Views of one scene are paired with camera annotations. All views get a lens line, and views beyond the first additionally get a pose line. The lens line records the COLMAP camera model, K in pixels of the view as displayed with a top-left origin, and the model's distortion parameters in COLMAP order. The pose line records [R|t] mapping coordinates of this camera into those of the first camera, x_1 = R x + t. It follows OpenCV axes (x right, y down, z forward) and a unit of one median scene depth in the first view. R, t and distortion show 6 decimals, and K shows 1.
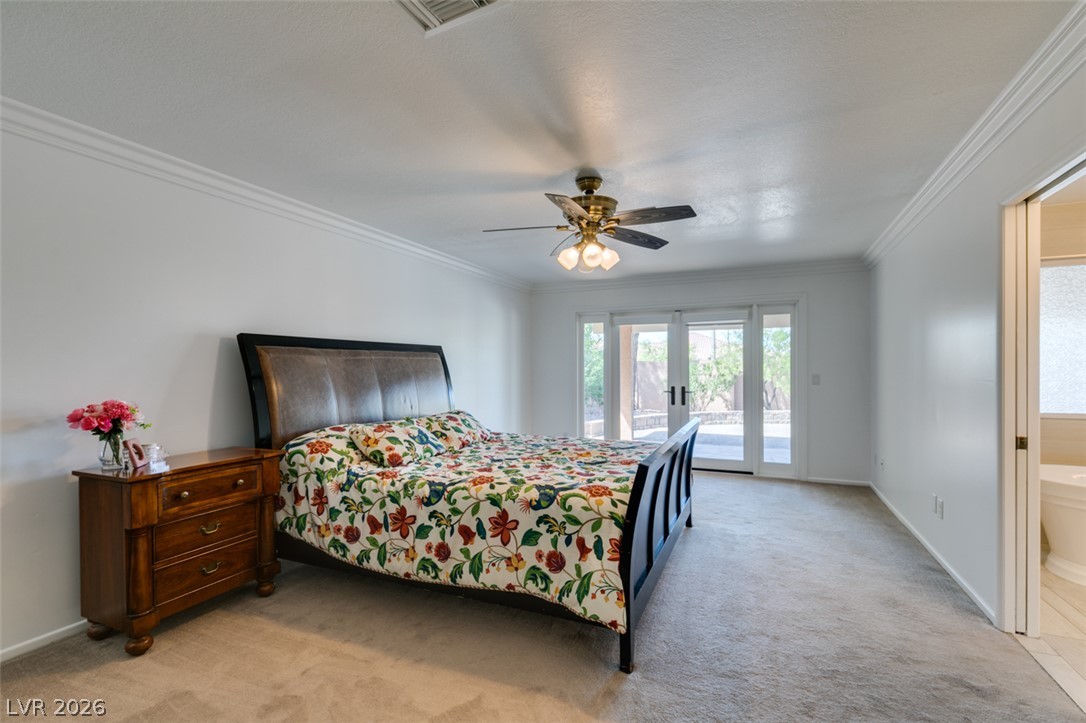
lens RADIAL K [[492.8, 0, 538.8], [0, 492.8, 364.2], [0, 0, 1]] dist [-0.004109, -0.000834]
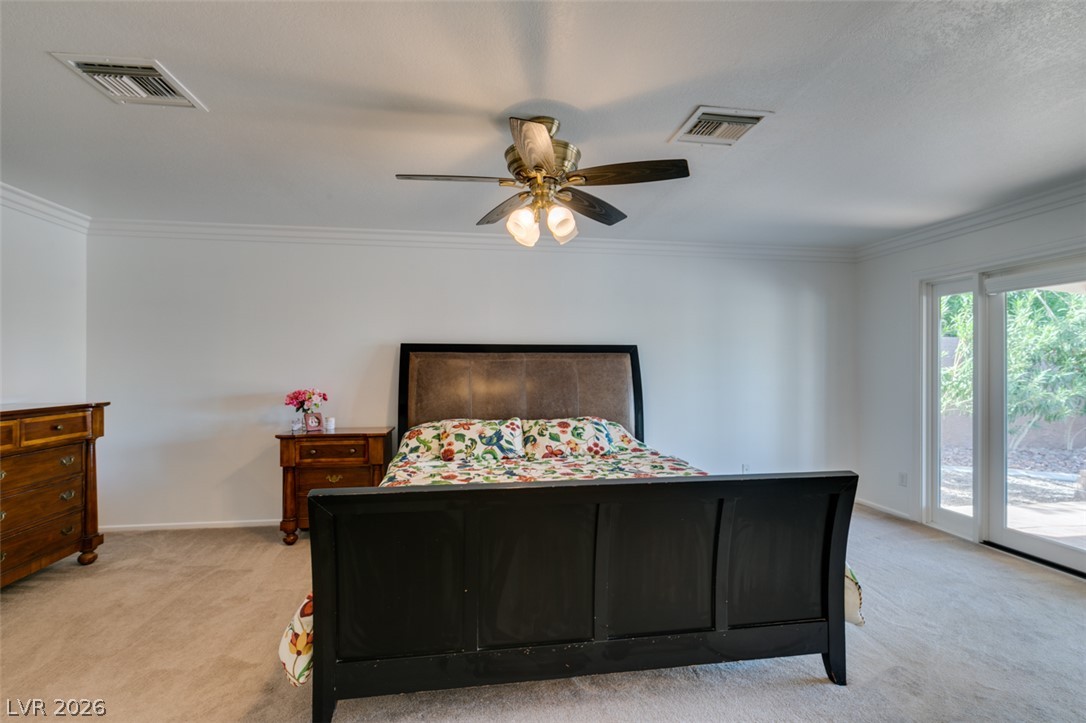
lens RADIAL K [[492.8, 0, 541.0], [0, 492.8, 361.7], [0, 0, 1]] dist [-0.004109, -0.000834]
pose [[0.533500, -0.006815, -0.845773, 0.680665], [0.002928, 0.999976, -0.006210, -0.003044], [0.845795, 0.000837, 0.533507, 0.553298]]
